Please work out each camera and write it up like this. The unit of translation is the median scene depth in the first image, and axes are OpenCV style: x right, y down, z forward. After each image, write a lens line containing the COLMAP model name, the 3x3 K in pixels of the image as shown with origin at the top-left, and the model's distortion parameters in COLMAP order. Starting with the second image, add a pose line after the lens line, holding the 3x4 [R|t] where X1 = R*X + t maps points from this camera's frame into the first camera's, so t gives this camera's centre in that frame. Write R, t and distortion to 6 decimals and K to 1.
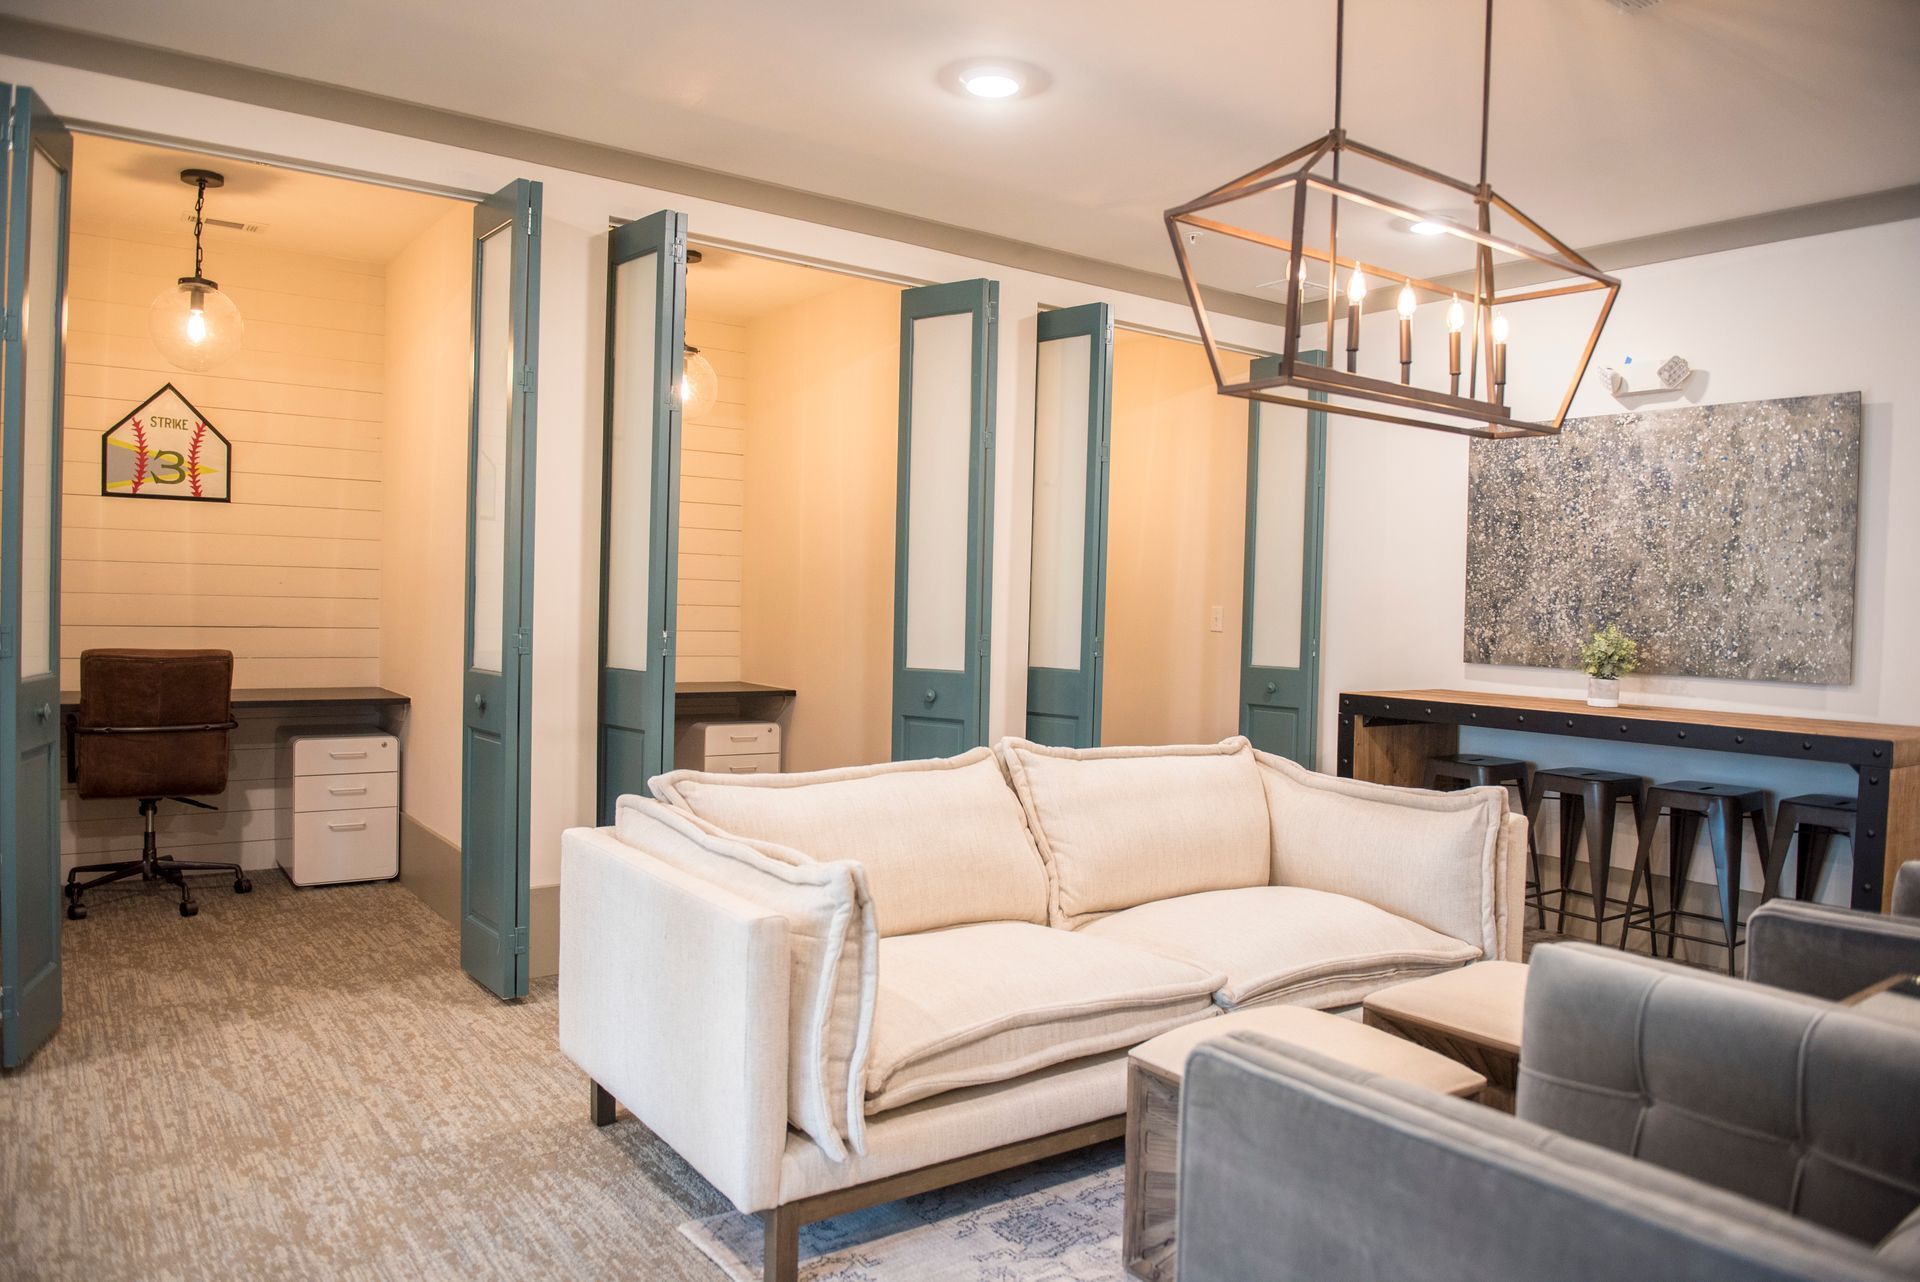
lens RADIAL K [[1311.6, 0, 973.9], [0, 1311.6, 634.1], [0, 0, 1]] dist [-0.048644, -0.007941]
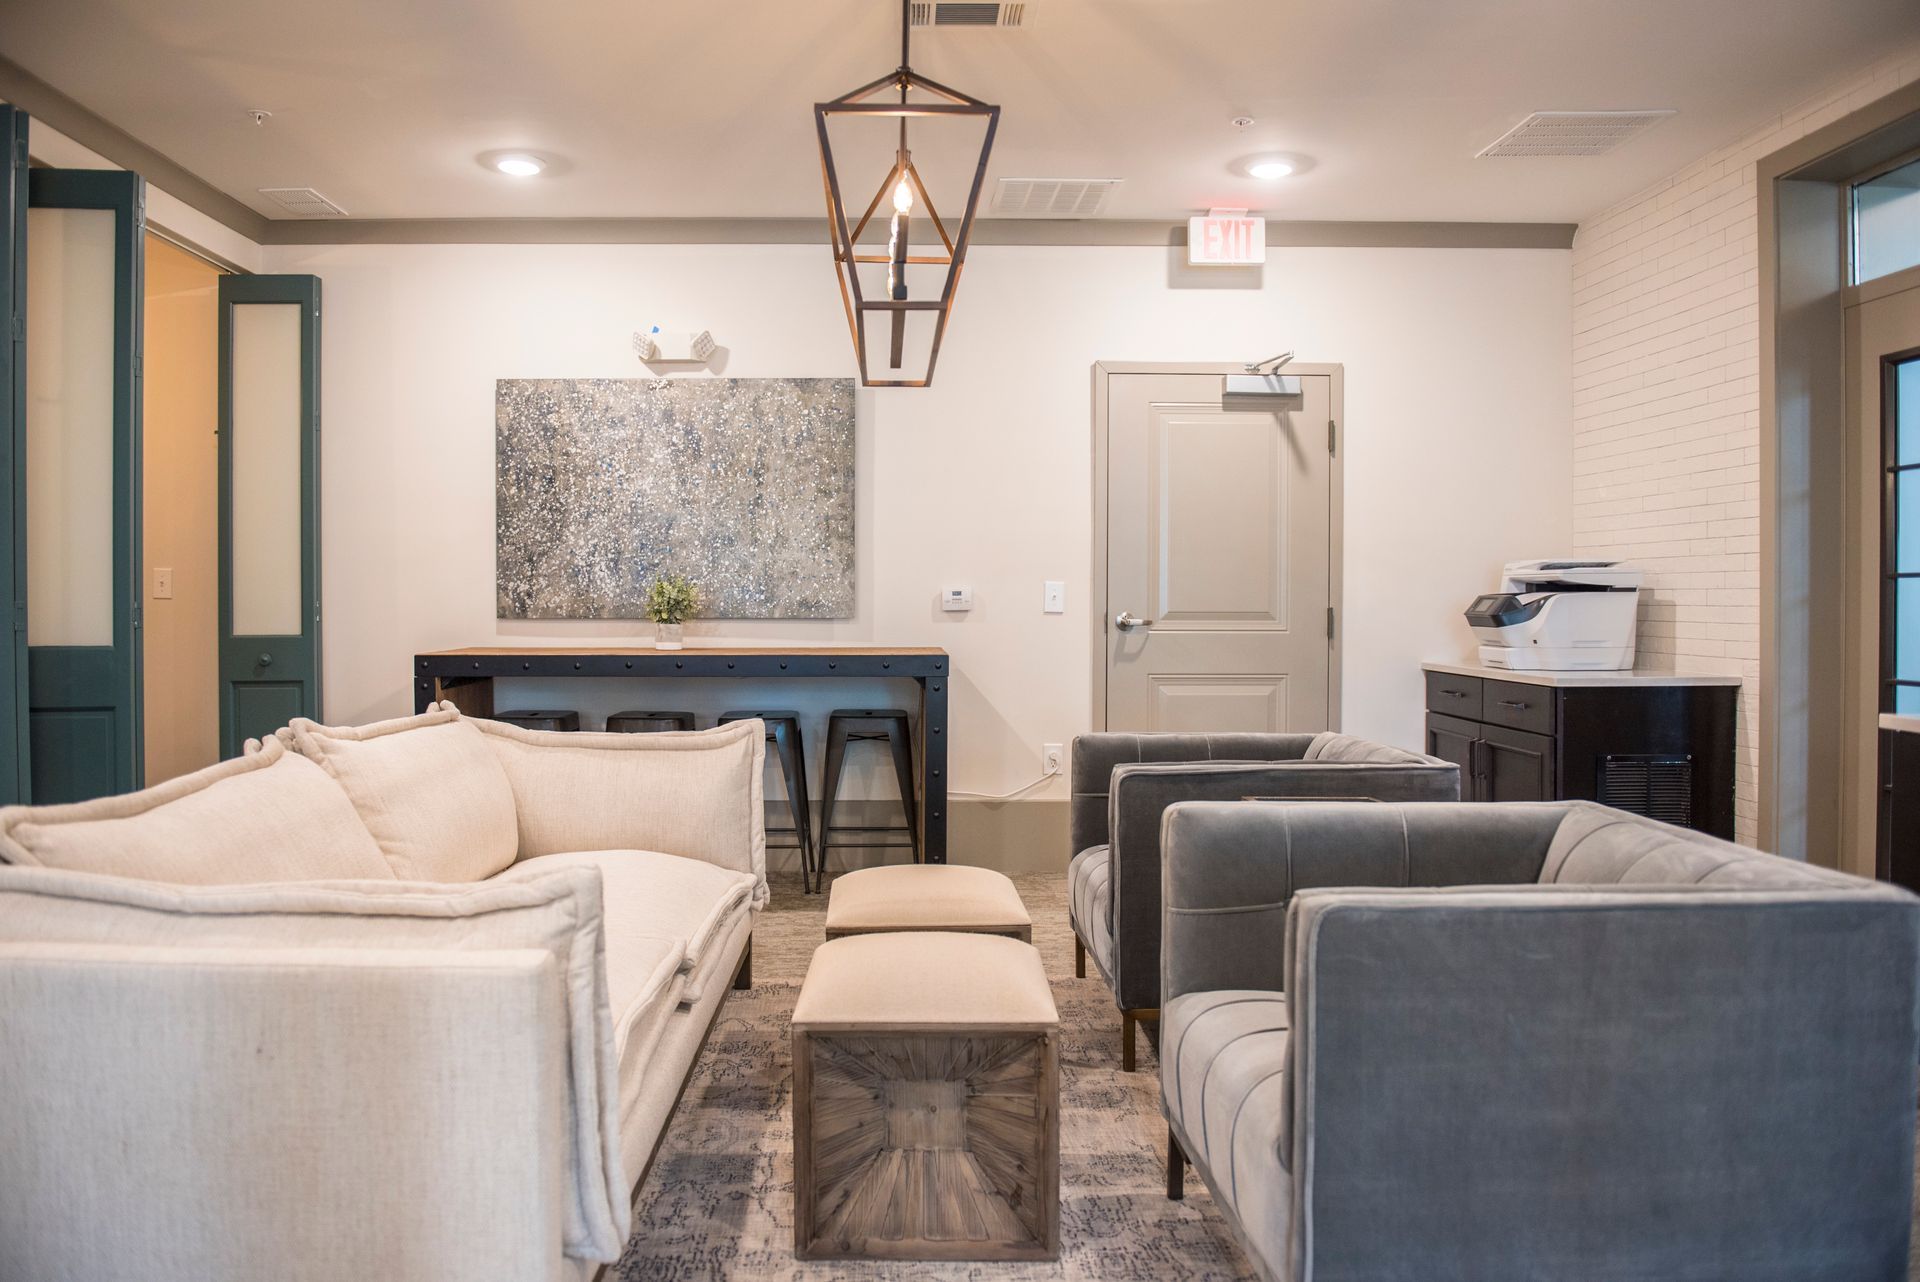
lens RADIAL K [[1311.6, 0, 964.8], [0, 1311.6, 599.9], [0, 0, 1]] dist [-0.048644, -0.007941]
pose [[0.574569, -0.031005, 0.817869, -0.242338], [0.036727, 0.999252, 0.012081, 0.009850], [-0.817632, 0.023096, 0.575278, 0.166008]]
